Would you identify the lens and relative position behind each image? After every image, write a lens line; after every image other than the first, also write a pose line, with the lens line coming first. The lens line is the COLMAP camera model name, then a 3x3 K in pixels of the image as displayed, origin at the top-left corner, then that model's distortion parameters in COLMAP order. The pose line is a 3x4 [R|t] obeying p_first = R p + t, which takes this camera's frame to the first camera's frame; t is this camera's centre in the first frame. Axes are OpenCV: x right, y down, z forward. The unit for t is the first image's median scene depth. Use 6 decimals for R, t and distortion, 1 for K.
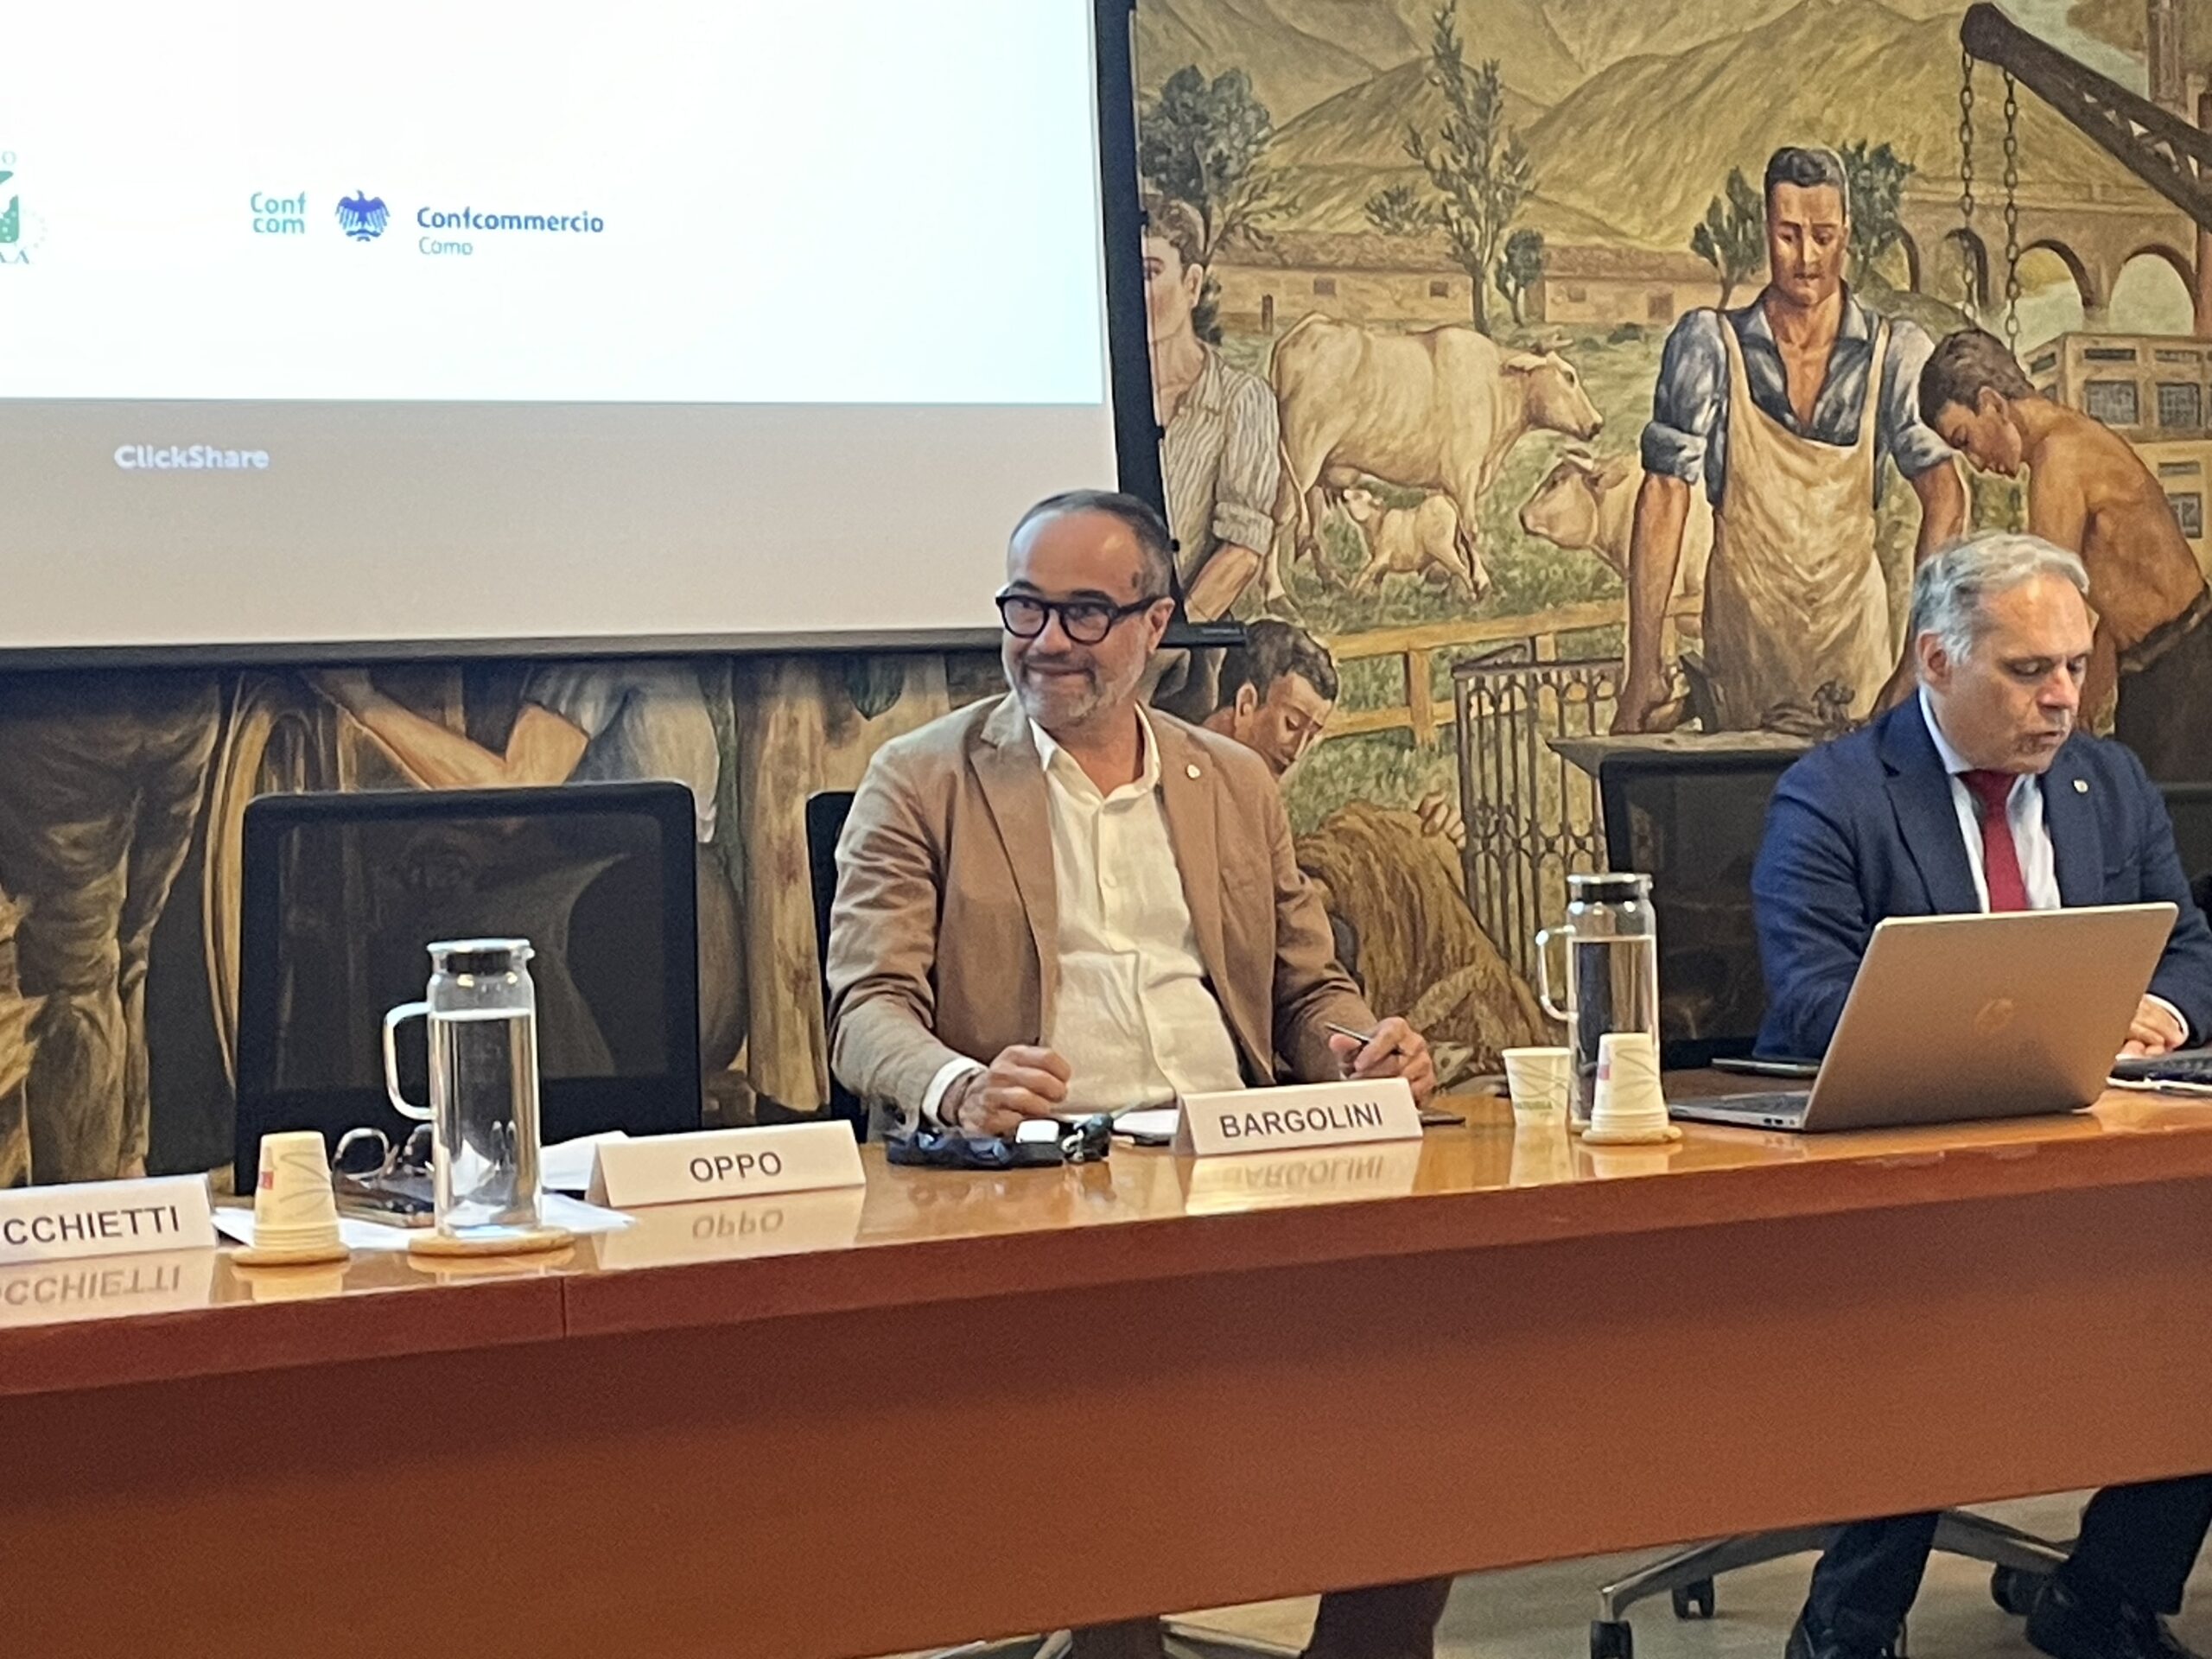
lens RADIAL K [[4651.8, 0, 1157.0], [0, 4651.8, 807.0], [0, 0, 1]] dist [0.144535, 0.000000]
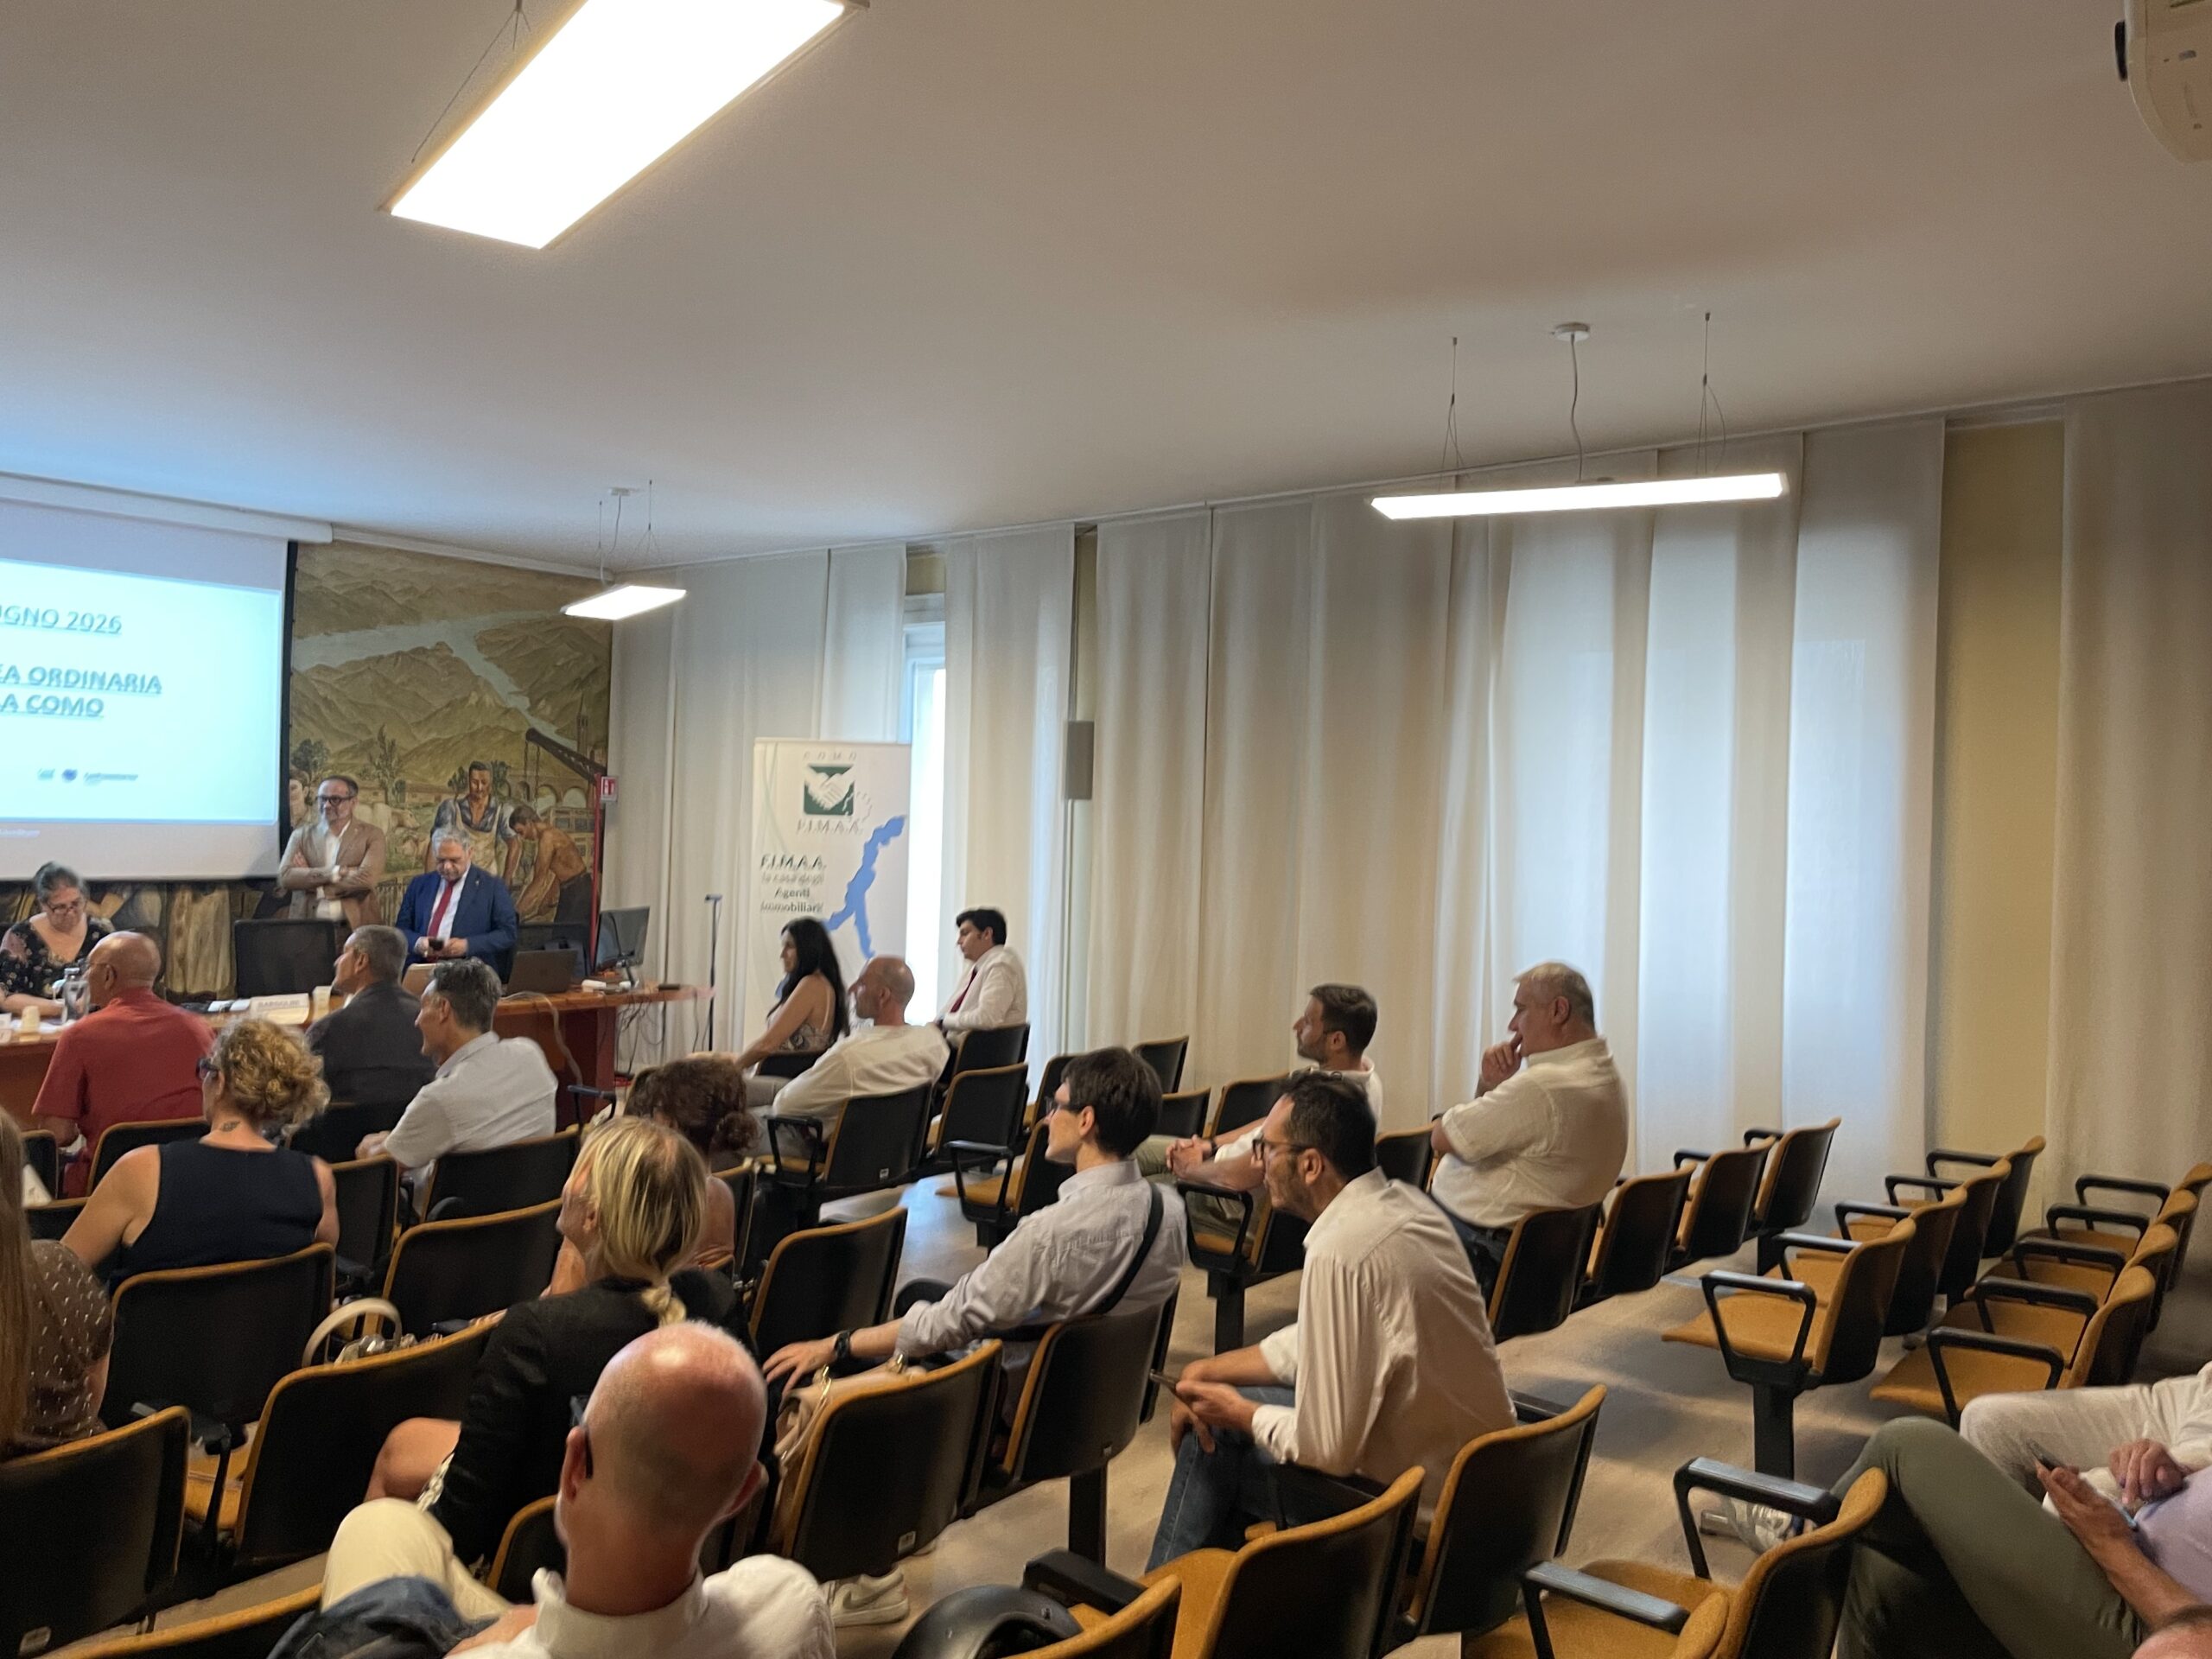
lens RADIAL K [[1673.9, 0, 1136.5], [0, 1673.9, 805.8], [0, 0, 1]] dist [0.082818, -0.118893]
pose [[0.926170, 0.059531, 0.372377, 0.125650], [-0.049367, 0.998103, -0.036780, -0.077852], [-0.373861, 0.015682, 0.927352, -0.636769]]
